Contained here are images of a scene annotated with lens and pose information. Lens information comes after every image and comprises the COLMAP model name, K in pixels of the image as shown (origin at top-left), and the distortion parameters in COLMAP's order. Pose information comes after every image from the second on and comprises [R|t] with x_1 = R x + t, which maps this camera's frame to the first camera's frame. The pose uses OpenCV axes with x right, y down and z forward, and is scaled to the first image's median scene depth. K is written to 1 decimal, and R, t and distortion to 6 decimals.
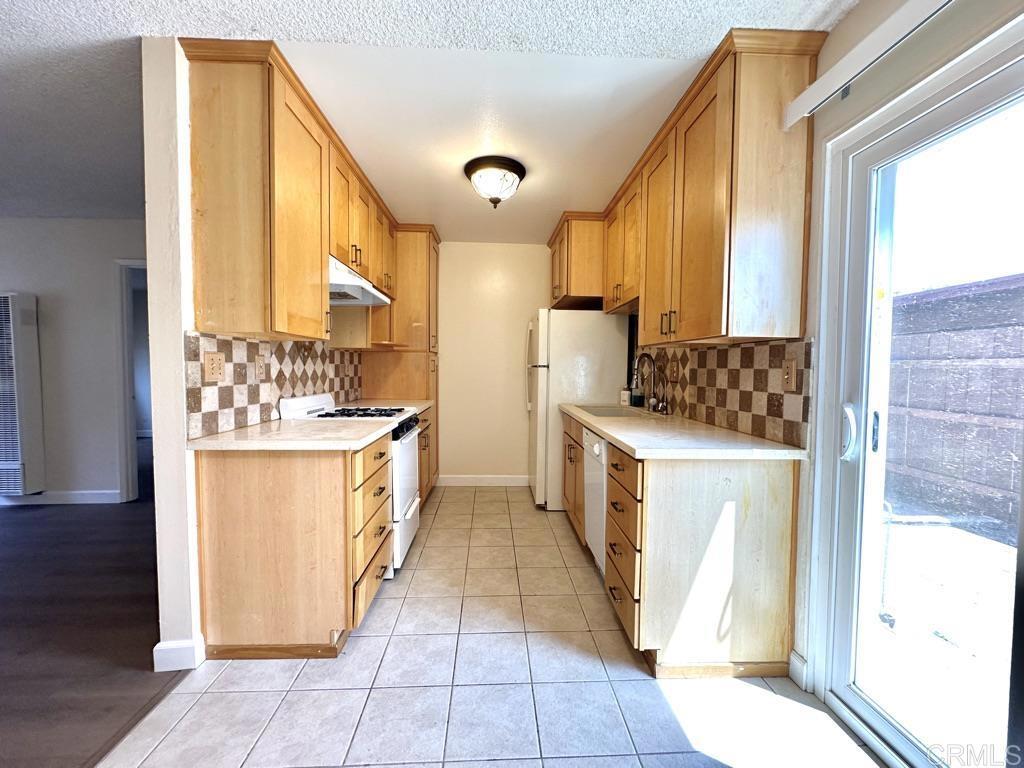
lens RADIAL K [[410.7, 0, 509.3], [0, 410.7, 382.9], [0, 0, 1]] dist [-0.005286, 0.001191]
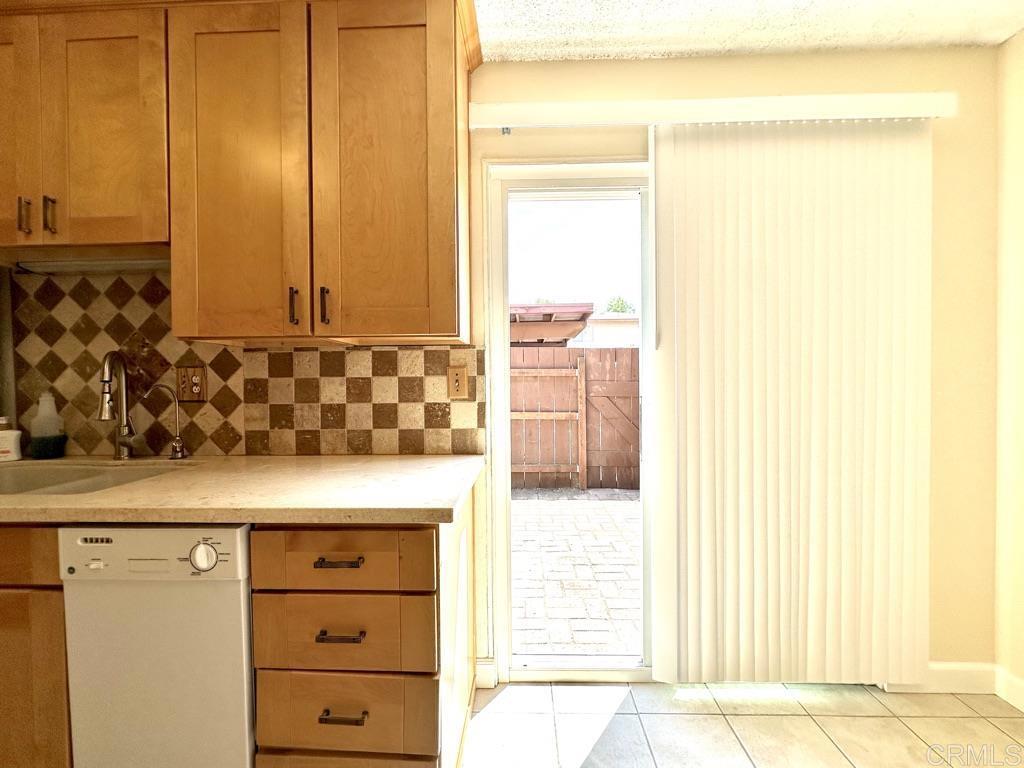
lens RADIAL K [[410.7, 0, 512.4], [0, 410.7, 381.7], [0, 0, 1]] dist [-0.005286, 0.001191]
pose [[0.069834, -0.020655, 0.997345, -0.215520], [0.048891, 0.998655, 0.017259, -0.024271], [-0.996360, 0.047556, 0.070749, 0.631763]]
